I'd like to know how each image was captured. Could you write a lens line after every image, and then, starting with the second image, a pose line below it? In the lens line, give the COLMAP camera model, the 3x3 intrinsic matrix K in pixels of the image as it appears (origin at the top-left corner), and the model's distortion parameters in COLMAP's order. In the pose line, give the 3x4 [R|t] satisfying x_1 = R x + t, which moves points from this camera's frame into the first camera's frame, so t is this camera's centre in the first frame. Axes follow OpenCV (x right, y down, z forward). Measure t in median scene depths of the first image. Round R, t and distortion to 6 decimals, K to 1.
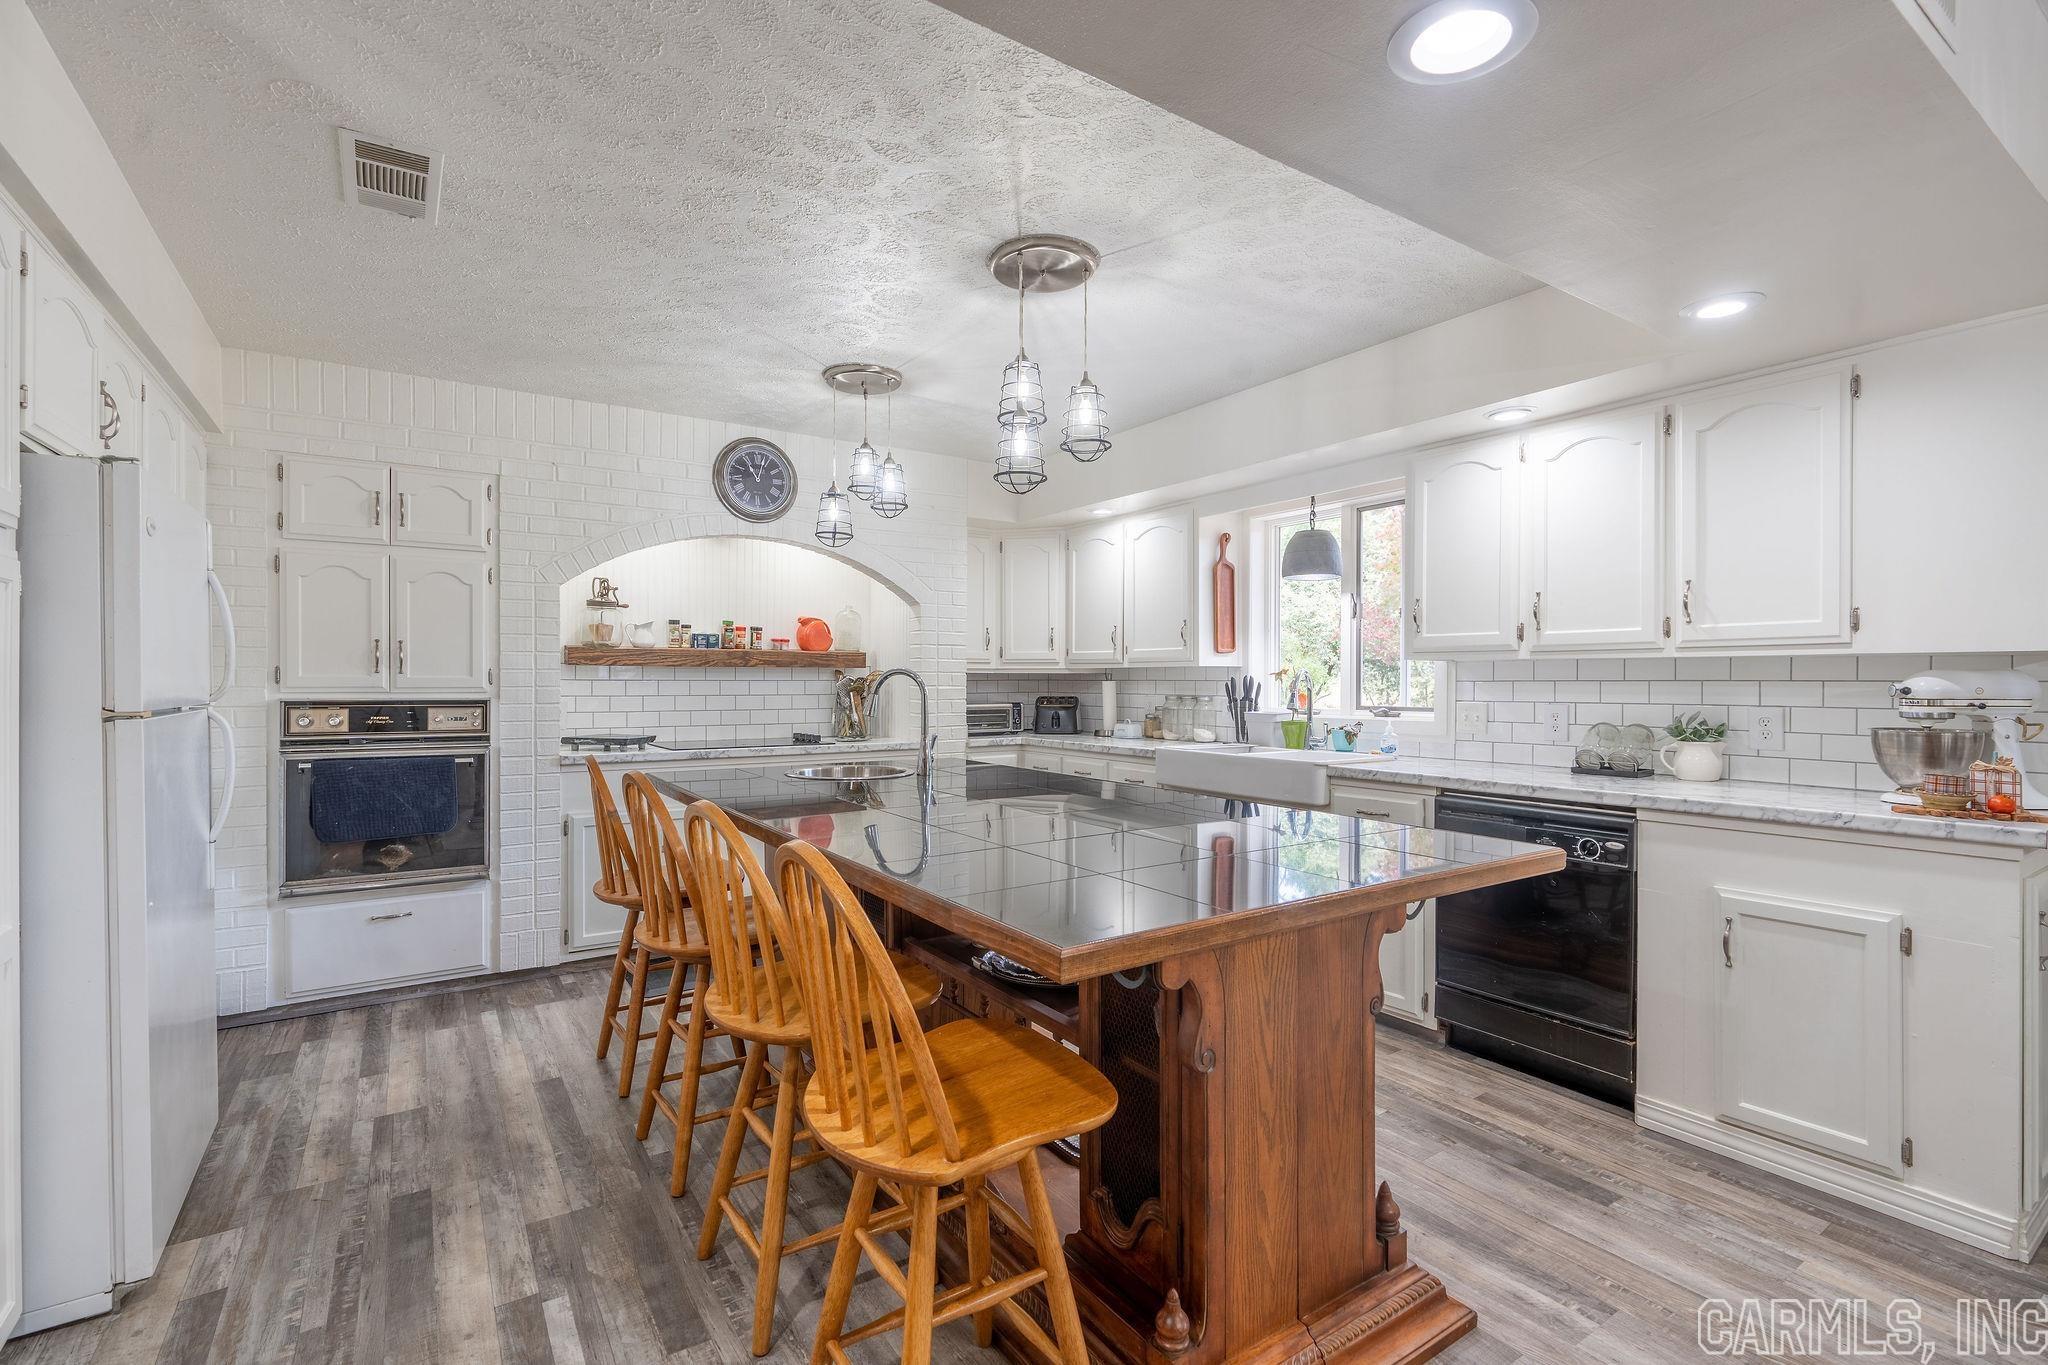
lens RADIAL K [[918.0, 0, 1023.4], [0, 918.0, 684.6], [0, 0, 1]] dist [-0.007516, 0.001130]
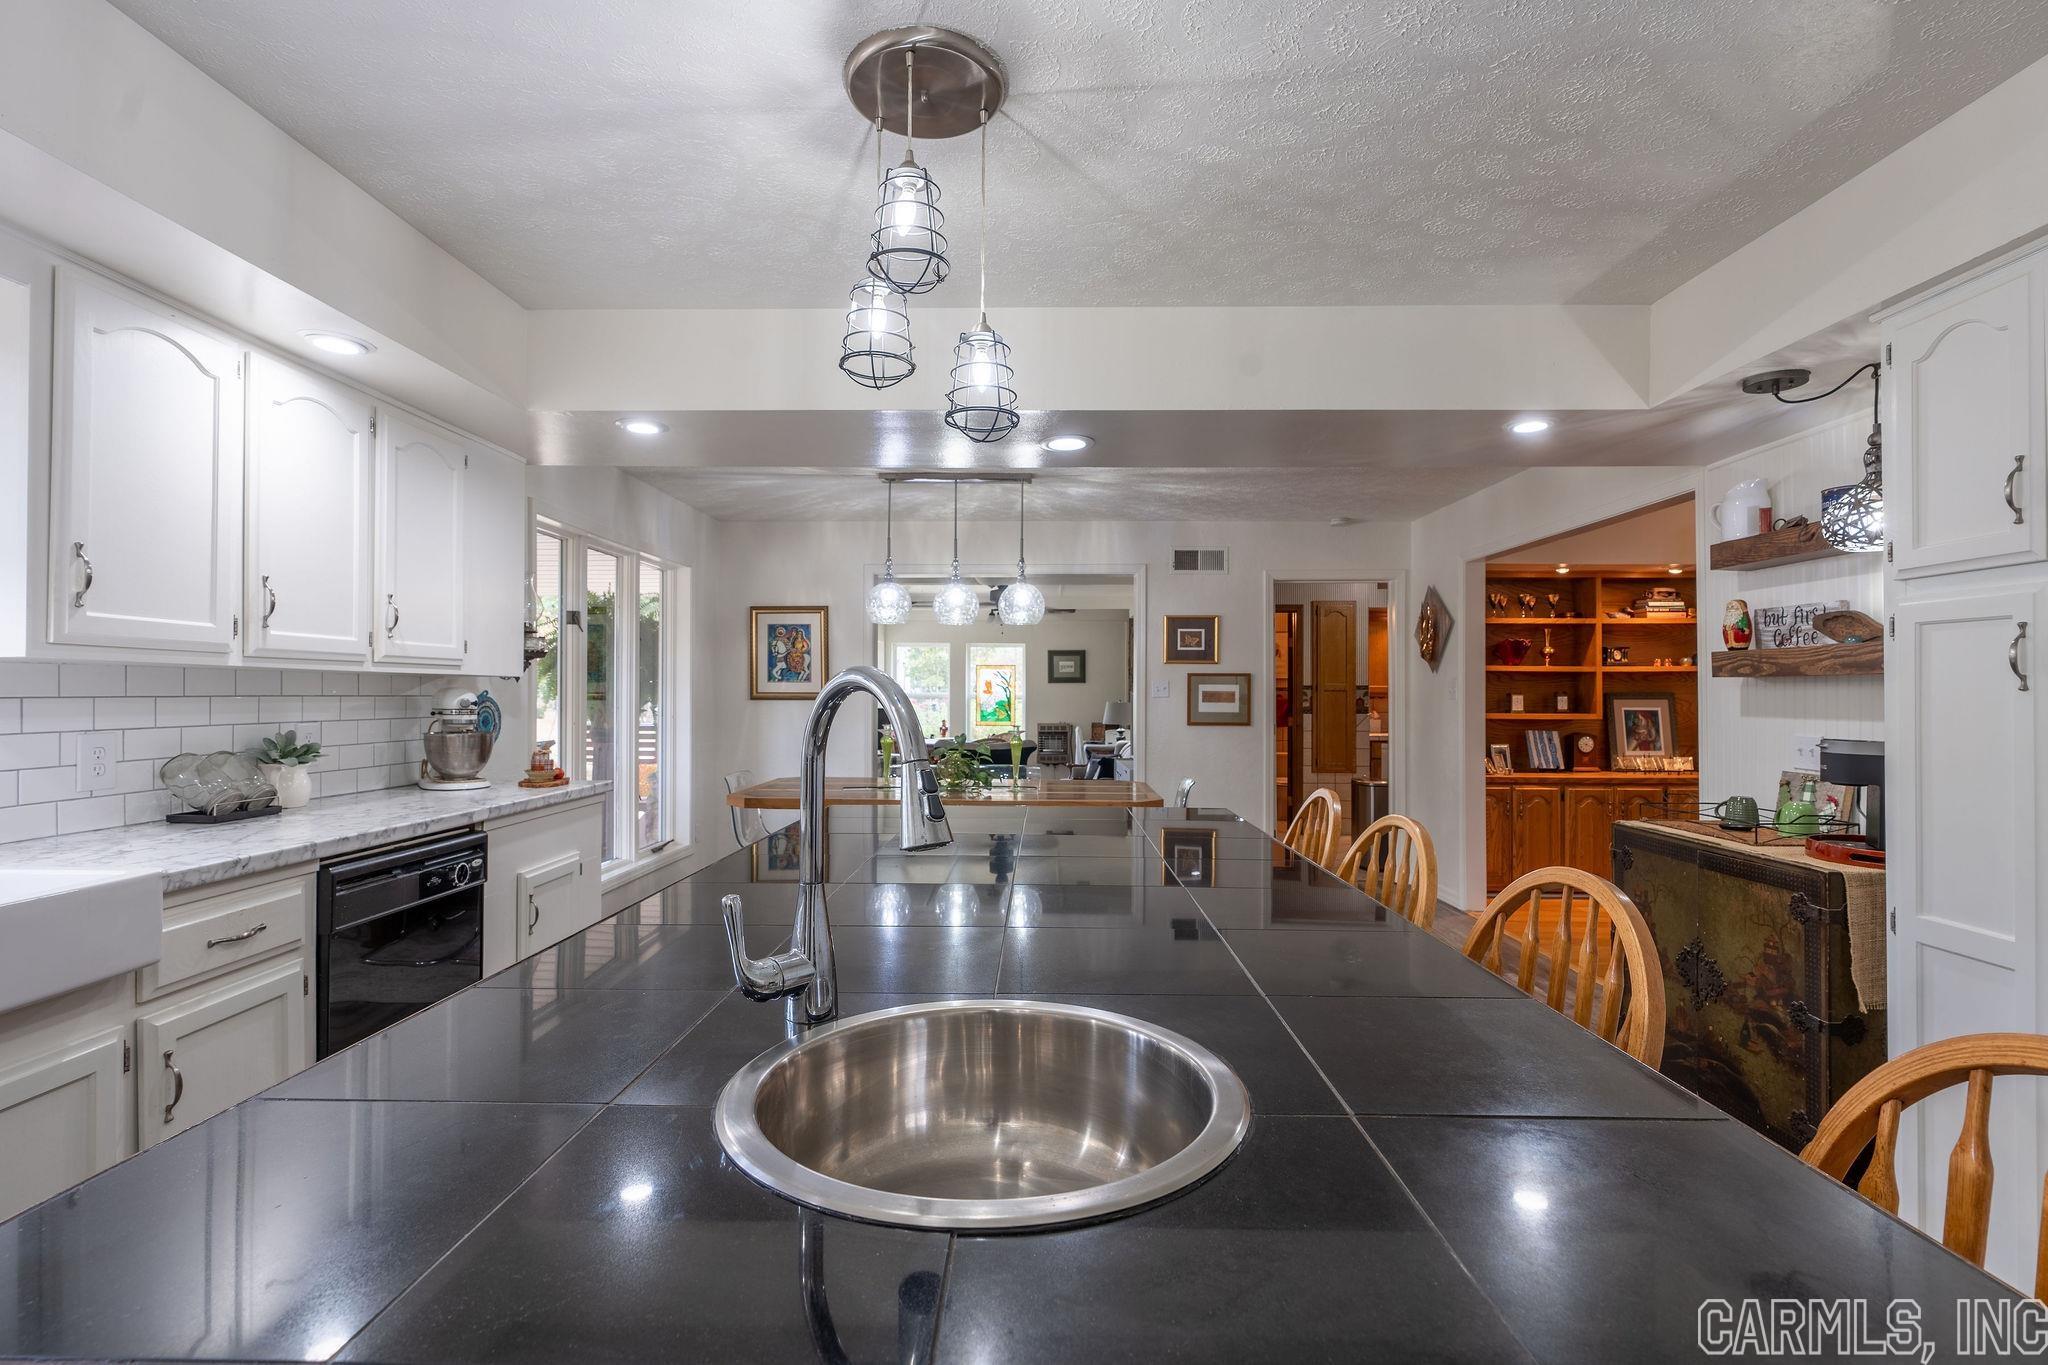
lens RADIAL K [[939.6, 0, 1019.5], [0, 939.6, 684.7], [0, 0, 1]] dist [-0.008000, 0.001051]
pose [[-0.815390, 0.001323, 0.578911, -0.277308], [-0.001524, 0.999989, -0.004433, -0.009131], [-0.578910, -0.004497, -0.815379, 0.974422]]
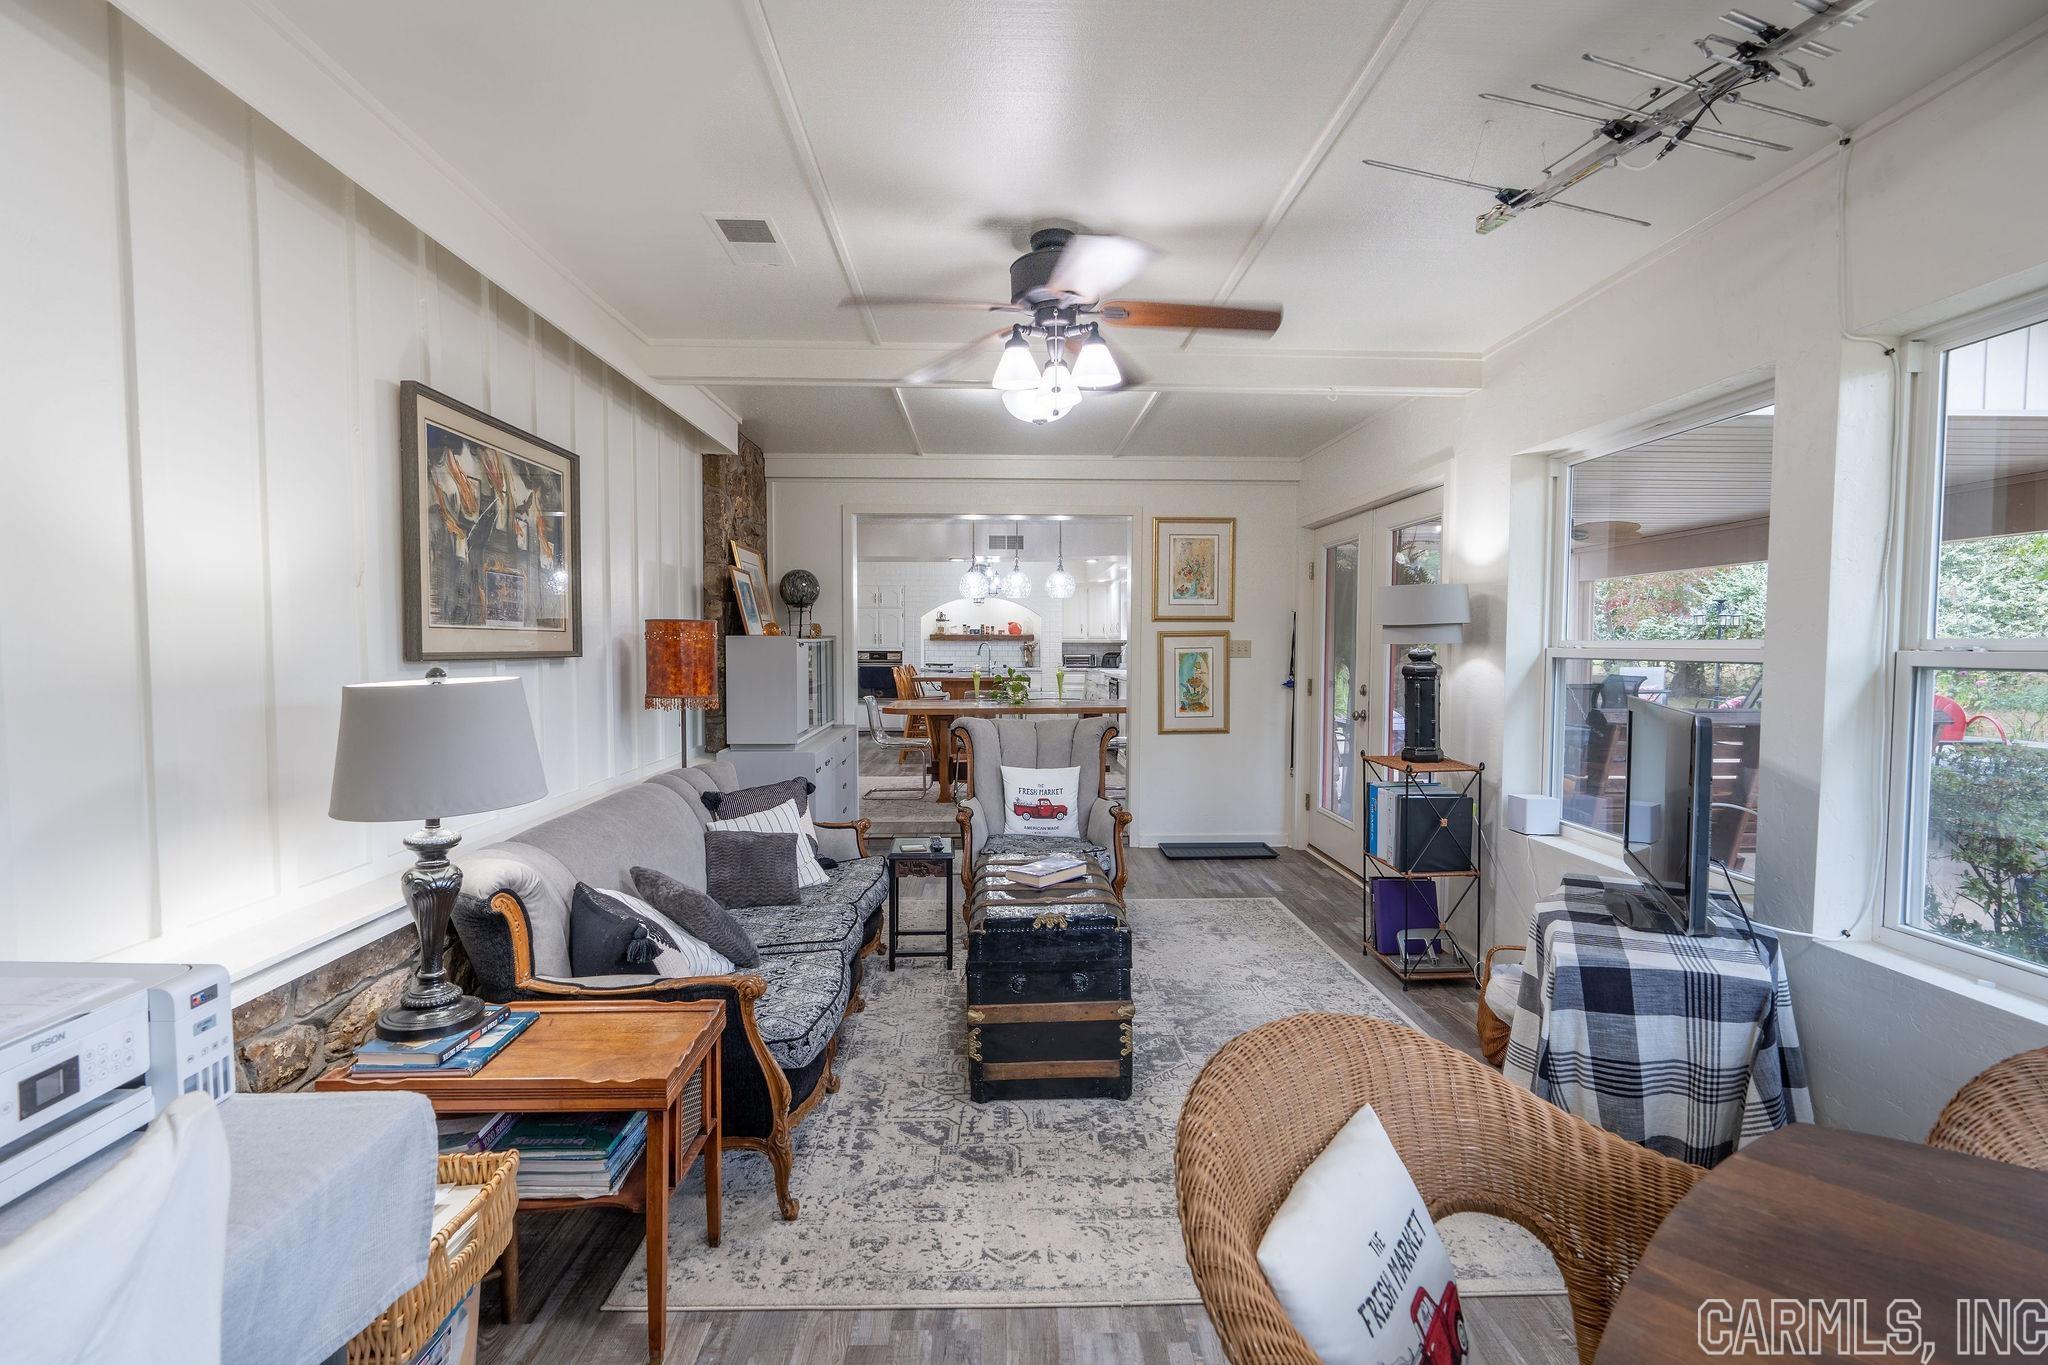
lens RADIAL K [[913.9, 0, 1017.9], [0, 913.9, 686.9], [0, 0, 1]] dist [-0.007285, 0.000359]
pose [[0.845907, 0.023509, -0.532812, 1.515518], [-0.002922, 0.999217, 0.039449, 0.013473], [0.533323, -0.031813, 0.845313, -1.574408]]
